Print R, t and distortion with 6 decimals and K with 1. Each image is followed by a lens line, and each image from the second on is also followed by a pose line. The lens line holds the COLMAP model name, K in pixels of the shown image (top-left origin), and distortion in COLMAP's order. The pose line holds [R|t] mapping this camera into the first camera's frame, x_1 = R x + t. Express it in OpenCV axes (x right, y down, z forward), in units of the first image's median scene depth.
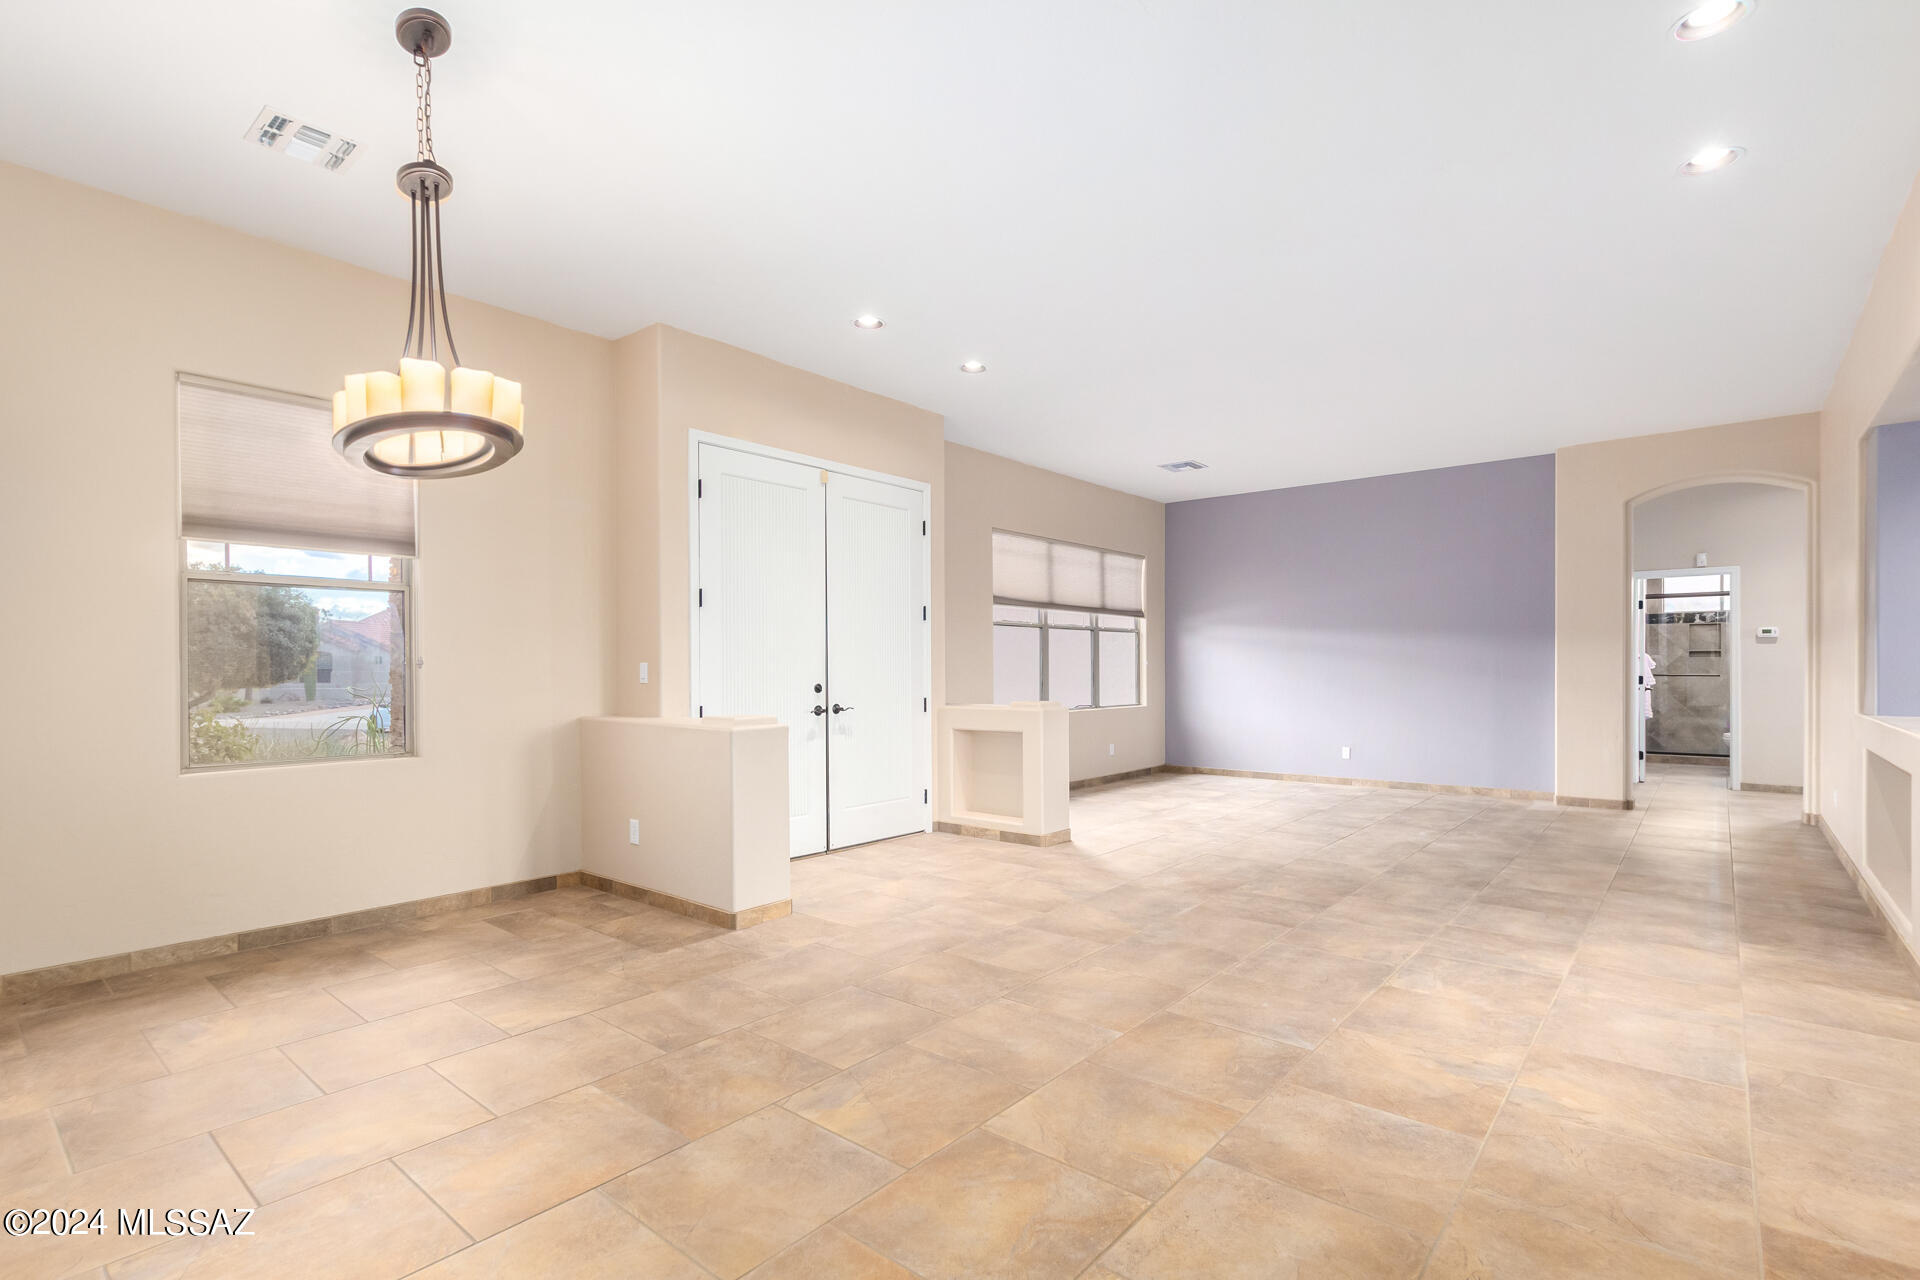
lens RADIAL K [[909.2, 0, 961.8], [0, 909.2, 670.9], [0, 0, 1]] dist [0.003110, -0.001354]
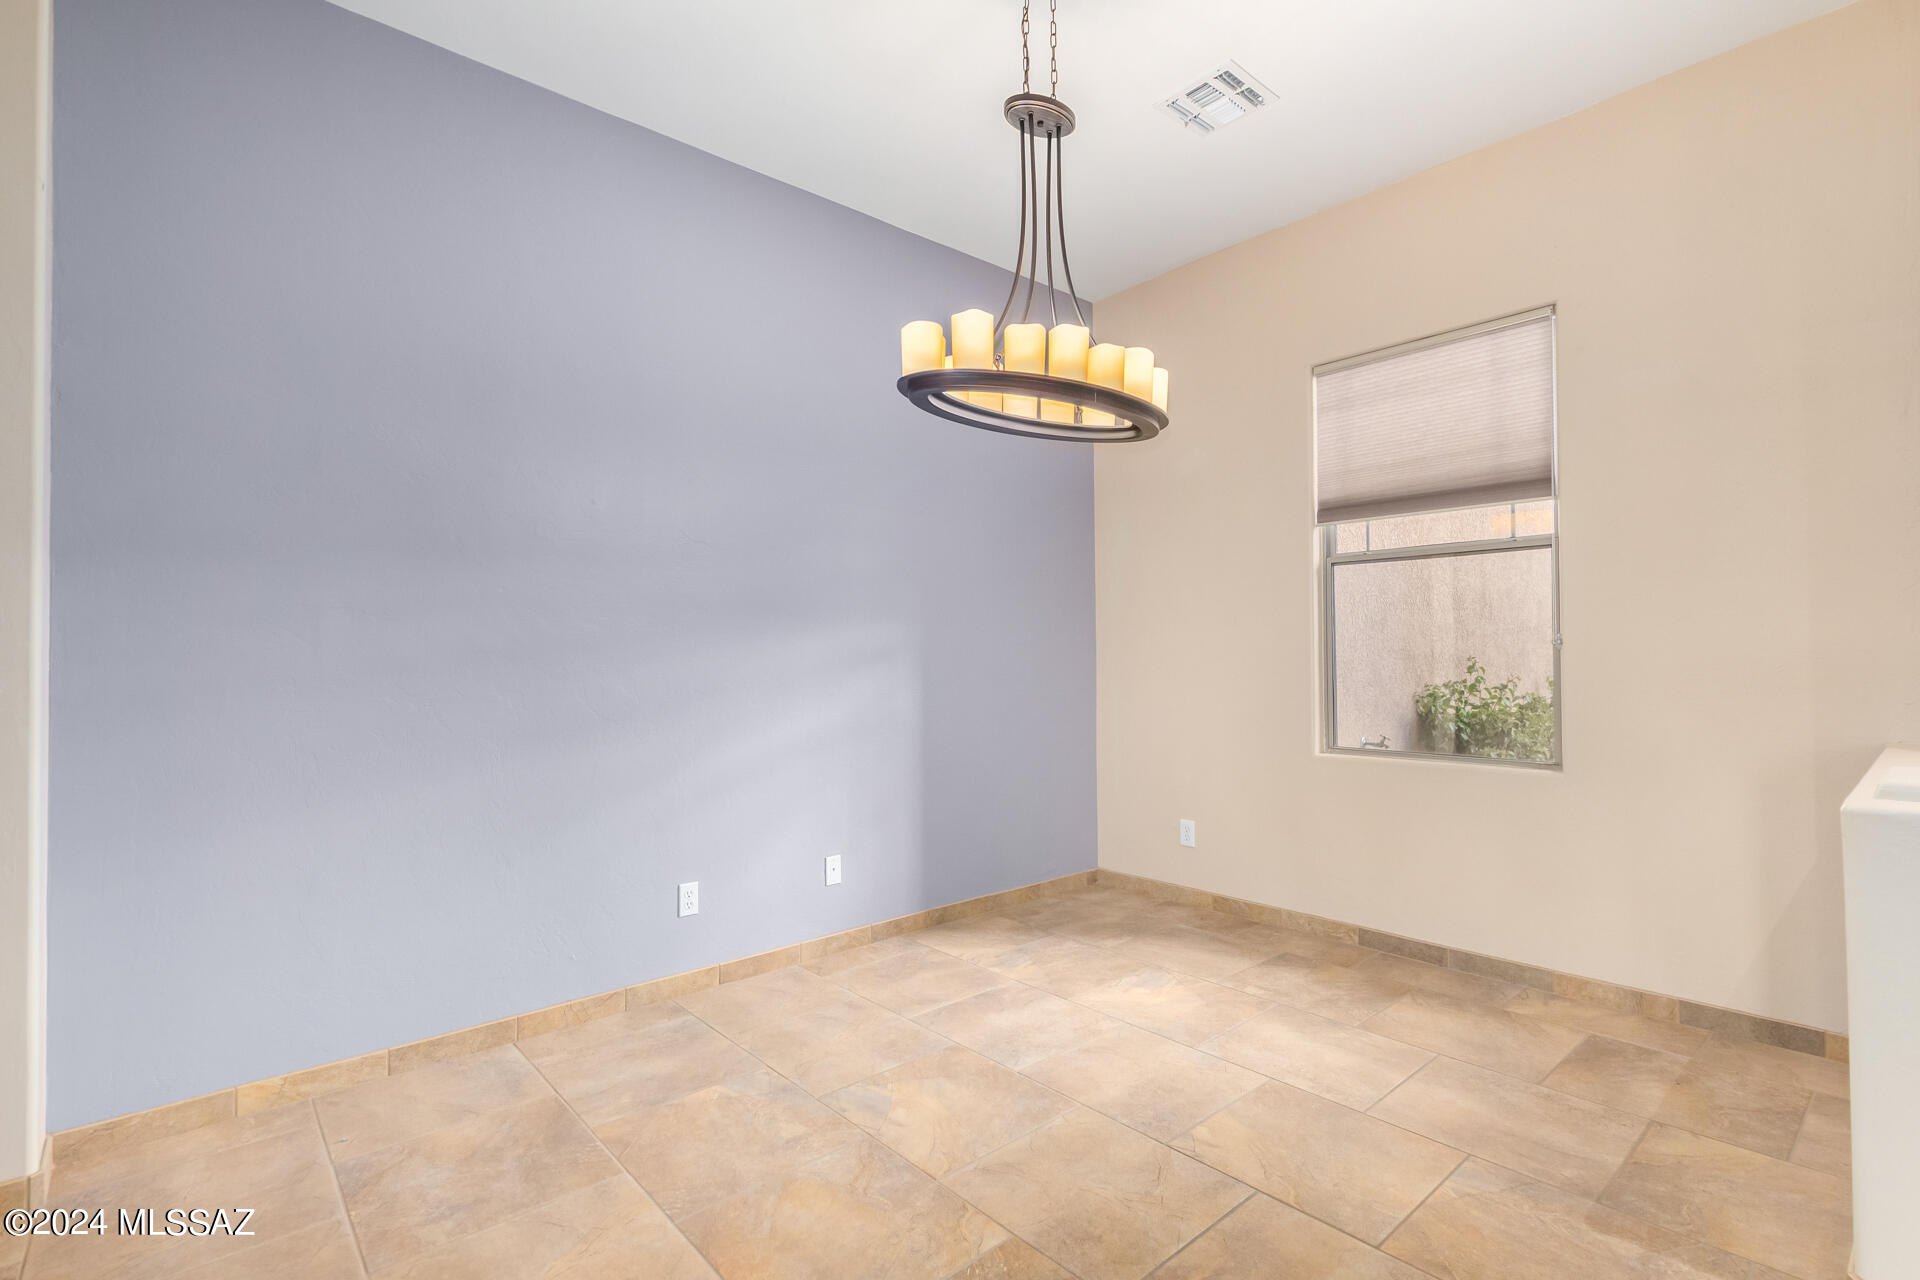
lens RADIAL K [[885.2, 0, 971.0], [0, 885.2, 644.8], [0, 0, 1]] dist [0.004814, -0.000851]
pose [[-0.140883, -0.003283, -0.990021, 0.207660], [0.001885, 0.999992, -0.003584, -0.010848], [0.990024, -0.002371, -0.140876, 0.741806]]
